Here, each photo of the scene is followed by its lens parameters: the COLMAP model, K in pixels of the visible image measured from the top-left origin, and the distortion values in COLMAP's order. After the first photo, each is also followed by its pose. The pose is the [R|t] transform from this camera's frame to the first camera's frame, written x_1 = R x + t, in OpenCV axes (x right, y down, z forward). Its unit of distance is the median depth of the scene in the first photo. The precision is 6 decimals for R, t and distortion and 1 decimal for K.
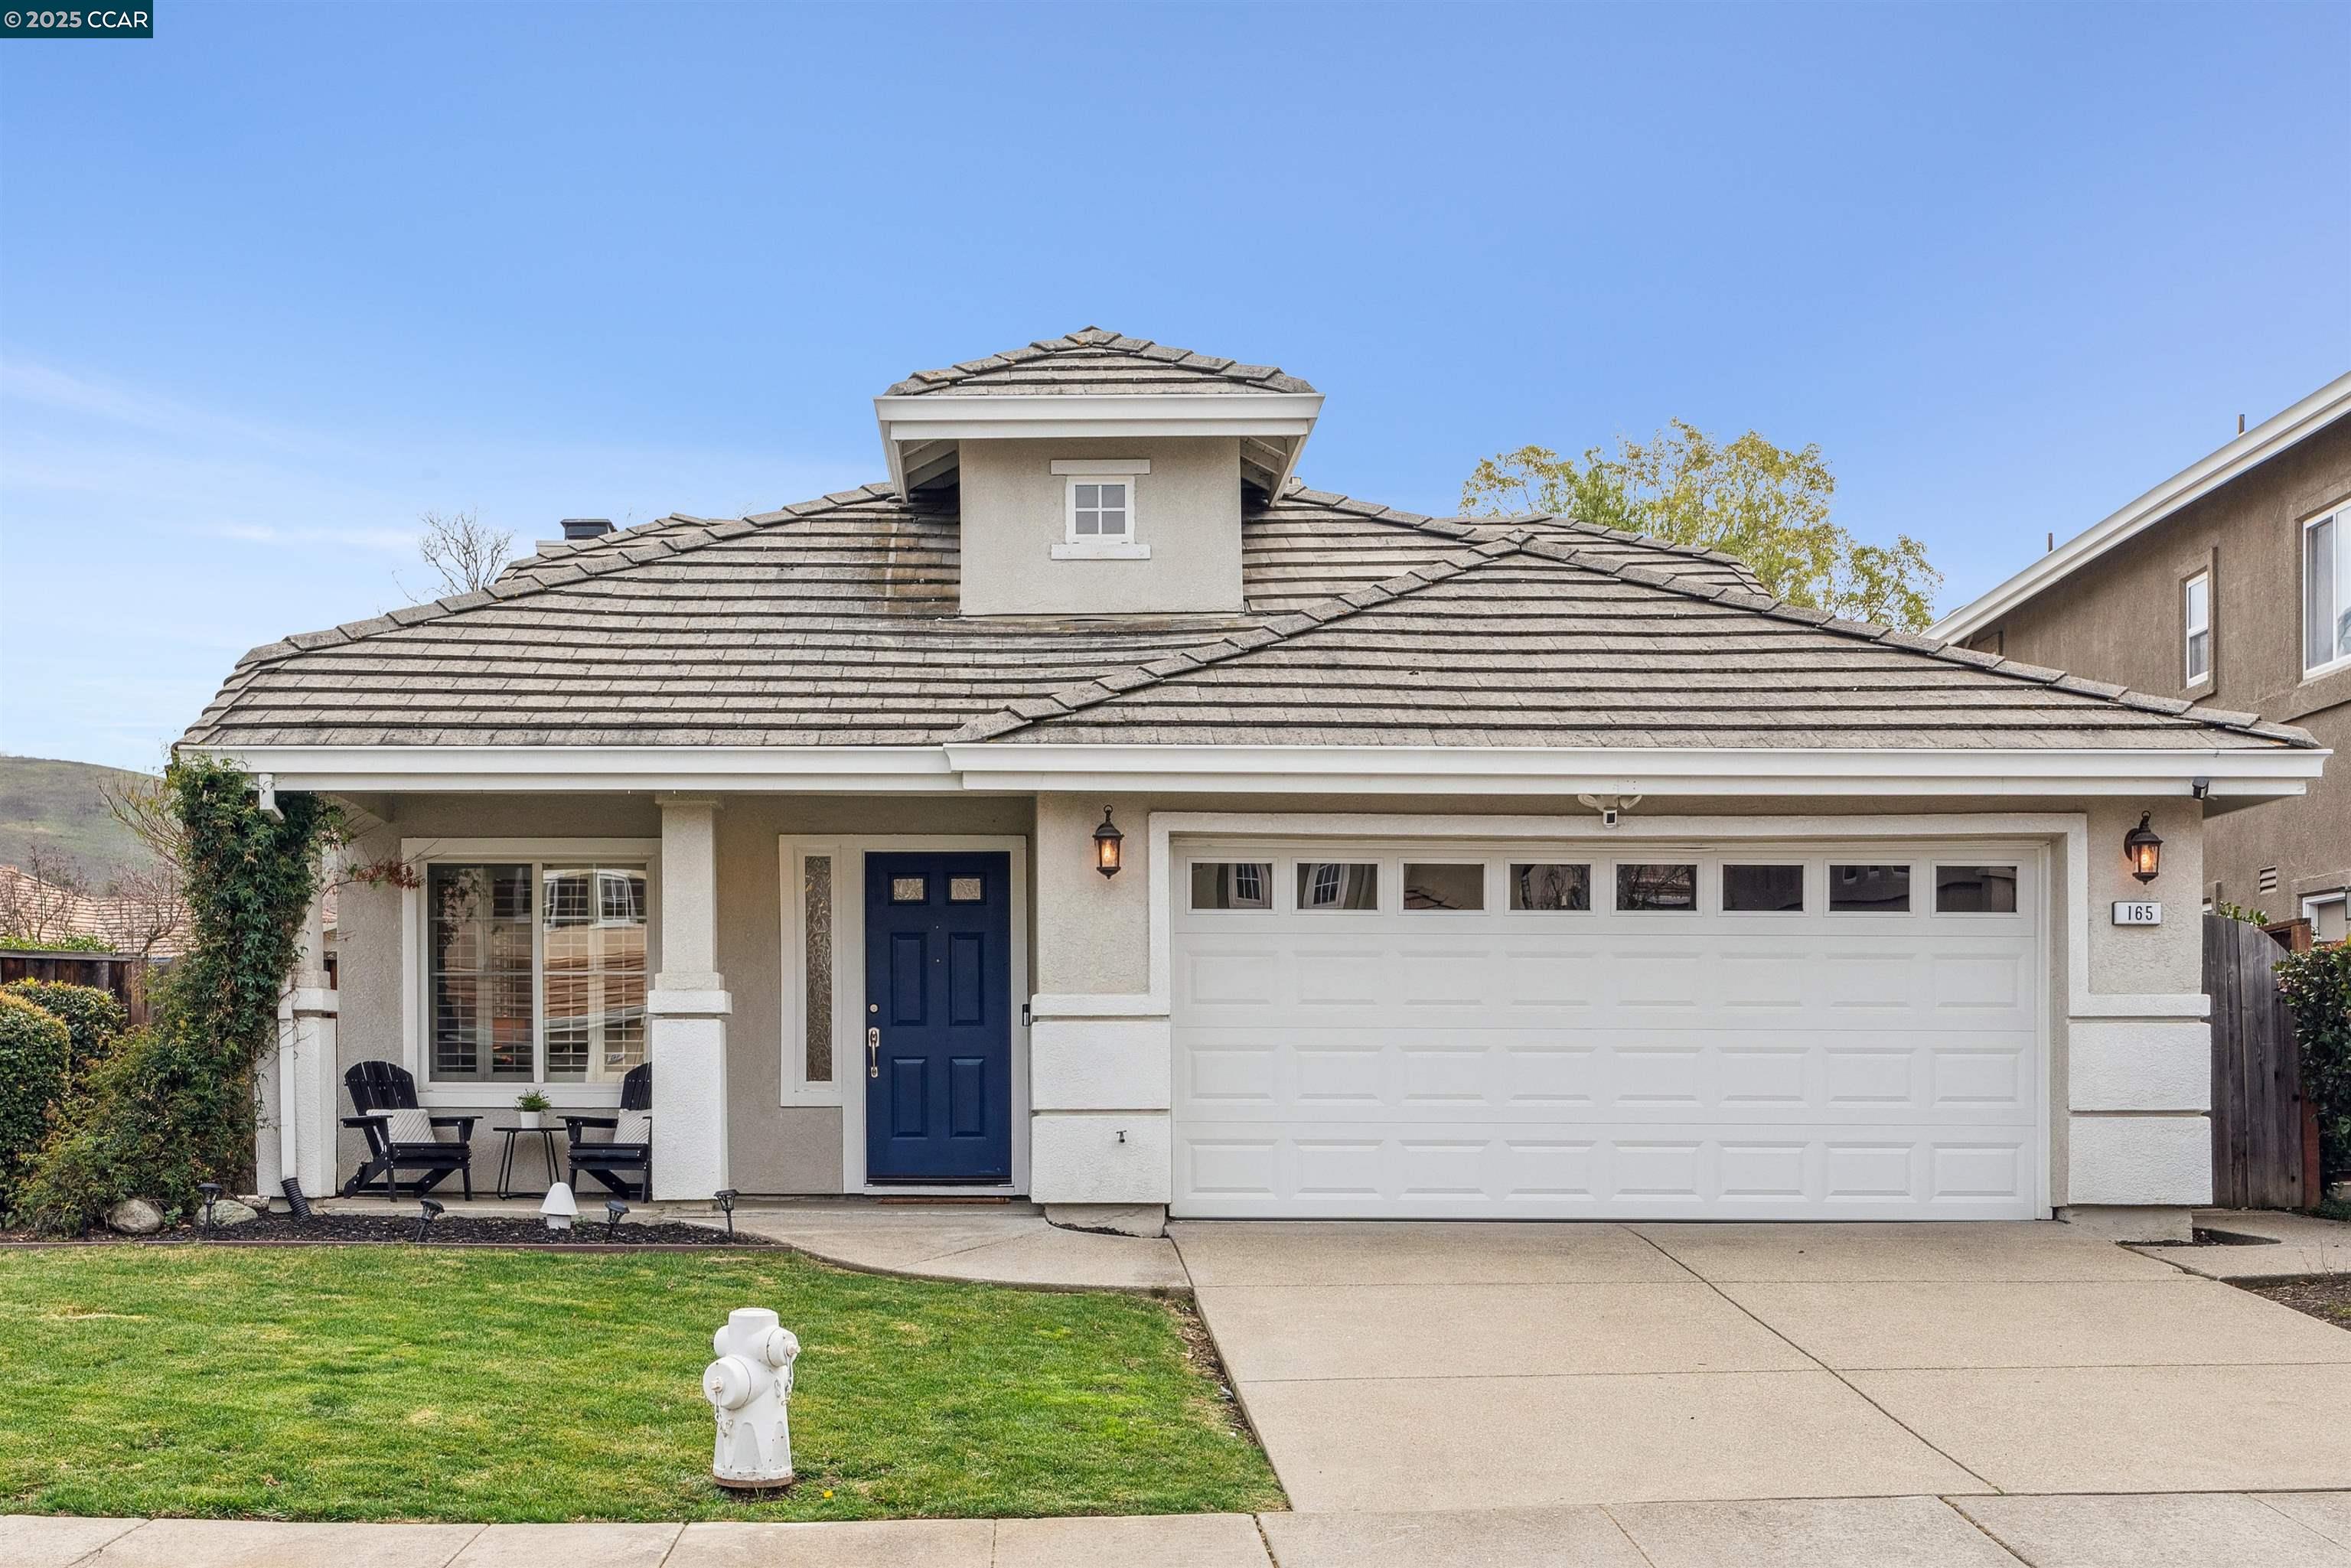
lens RADIAL K [[2850.5, 0, 1075.0], [0, 2850.5, 801.4], [0, 0, 1]] dist [-0.006120, 0.000000]
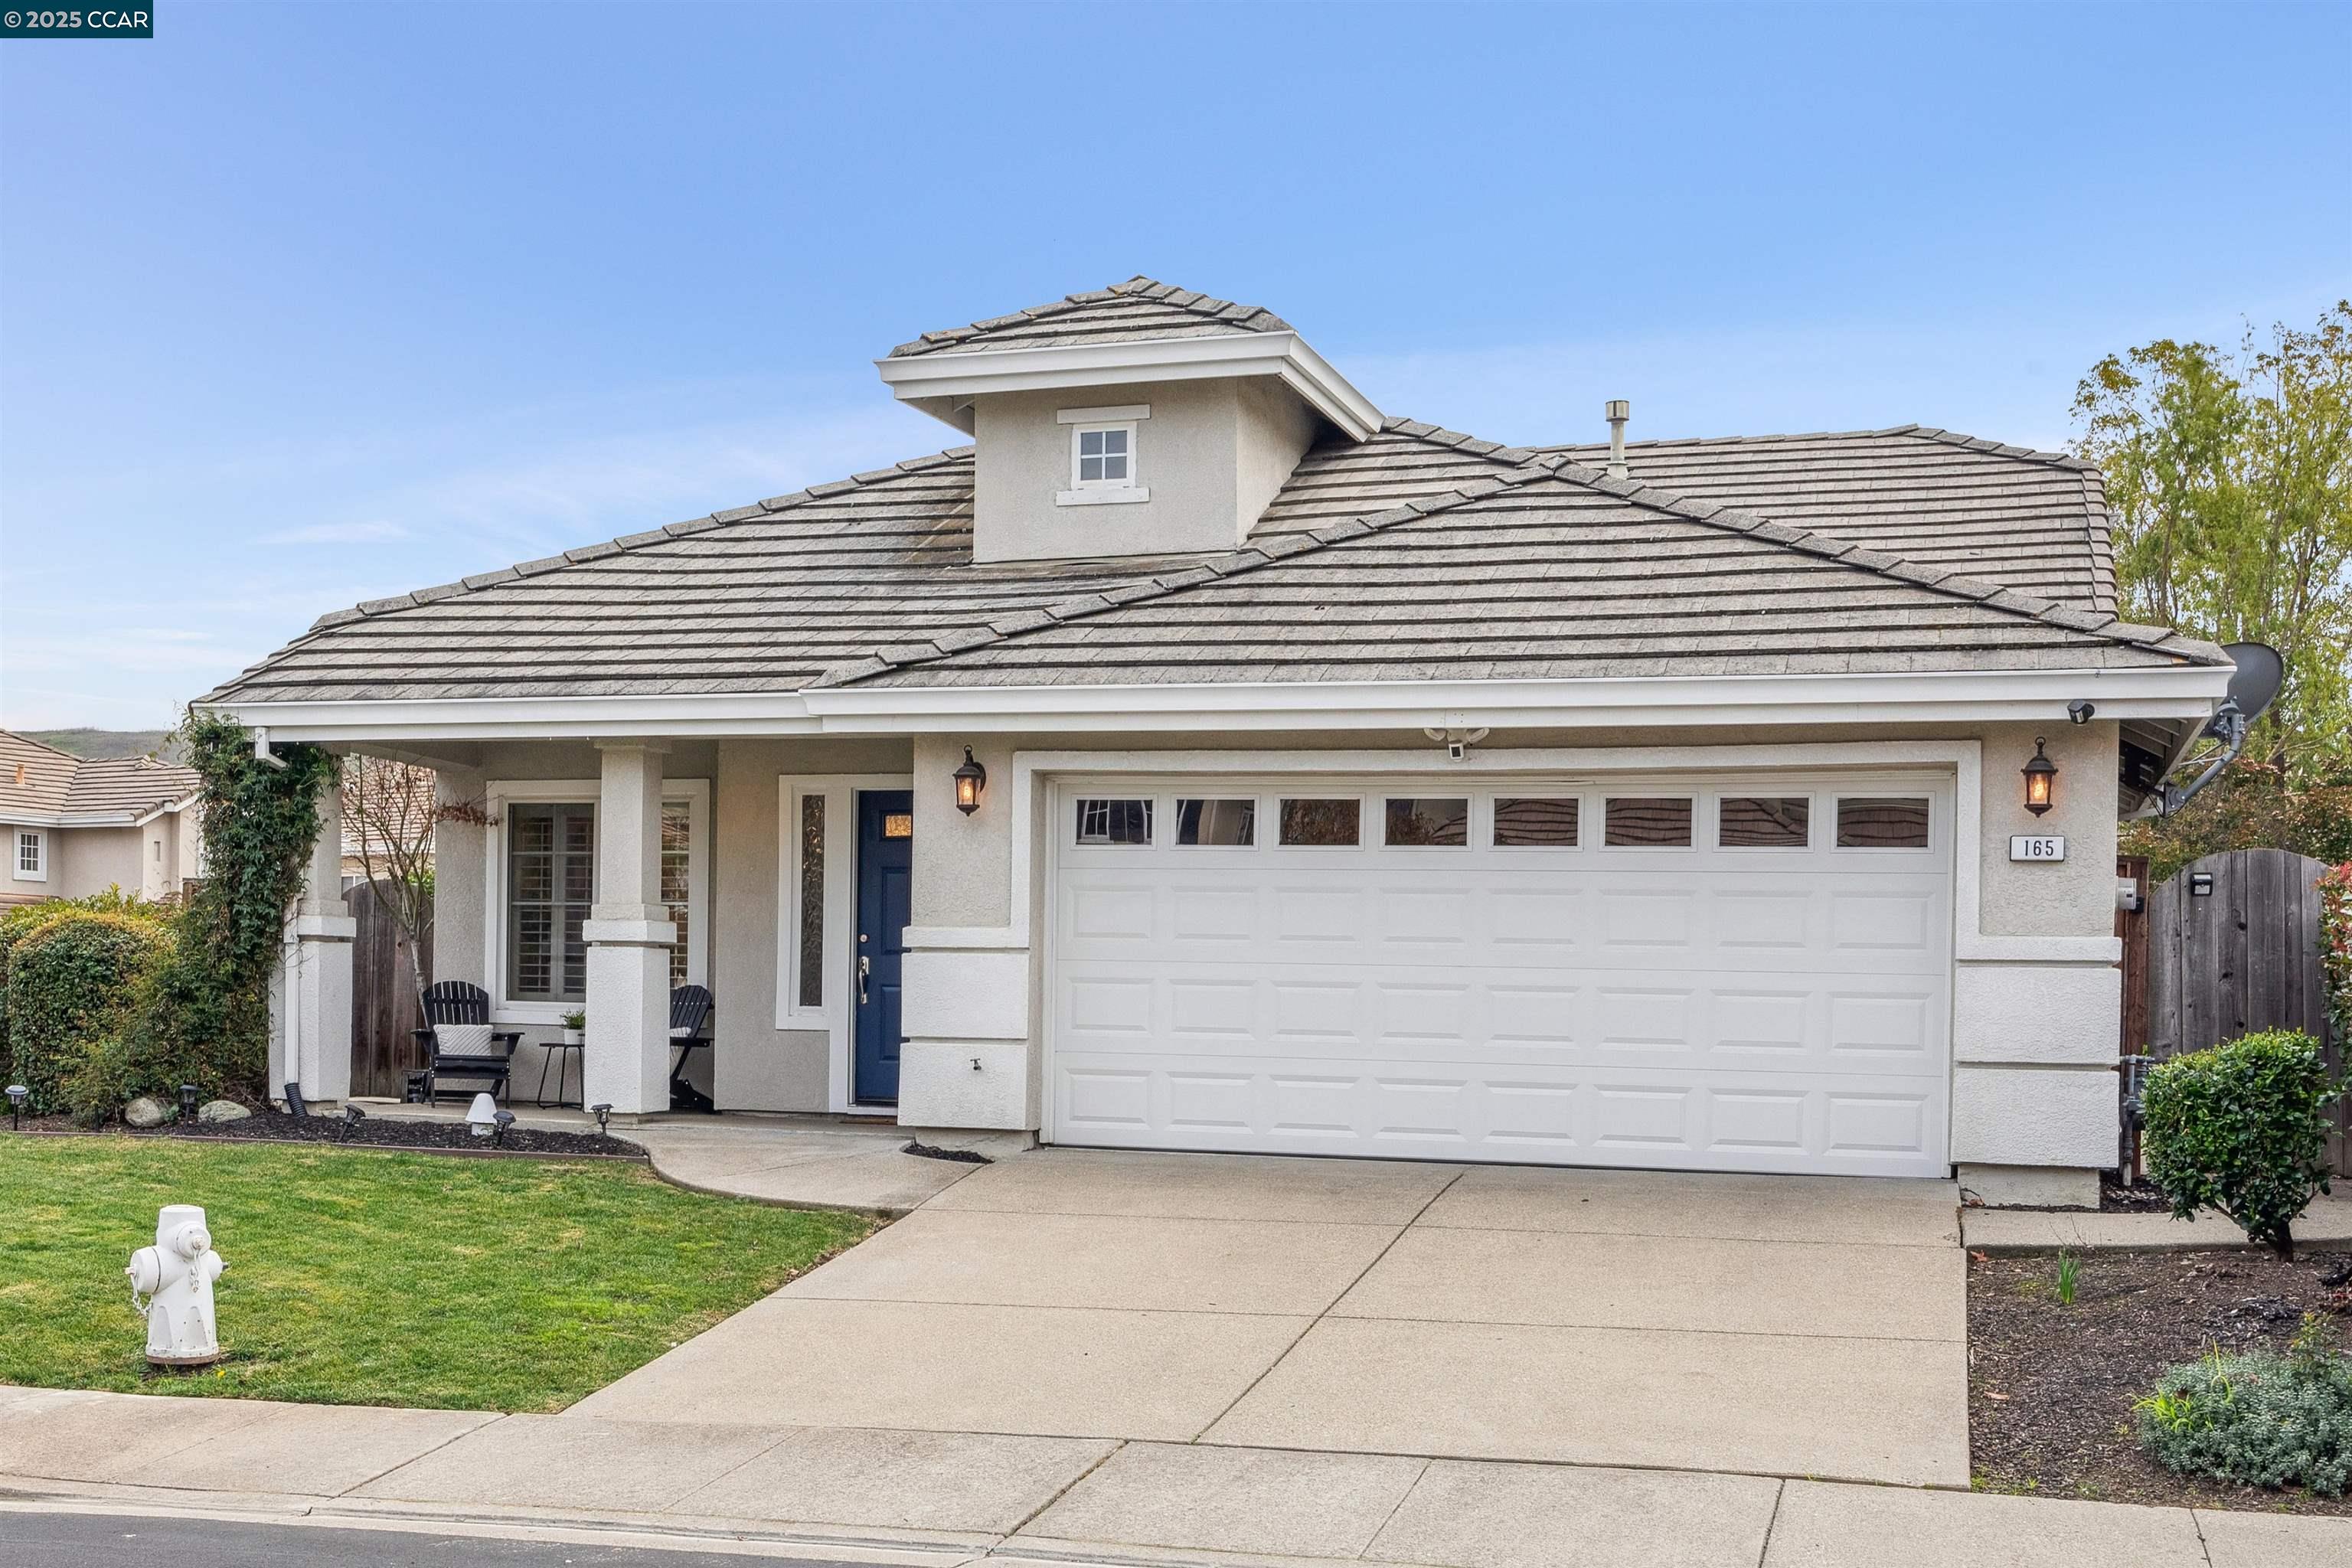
lens RADIAL K [[2788.2, 0, 1071.9], [0, 2788.2, 757.2], [0, 0, 1]] dist [-0.000261, 0.000000]
pose [[0.948667, -0.010829, -0.316092, 0.362836], [0.013229, 0.999898, 0.005447, 0.000798], [0.316000, -0.009349, 0.948713, 0.048097]]
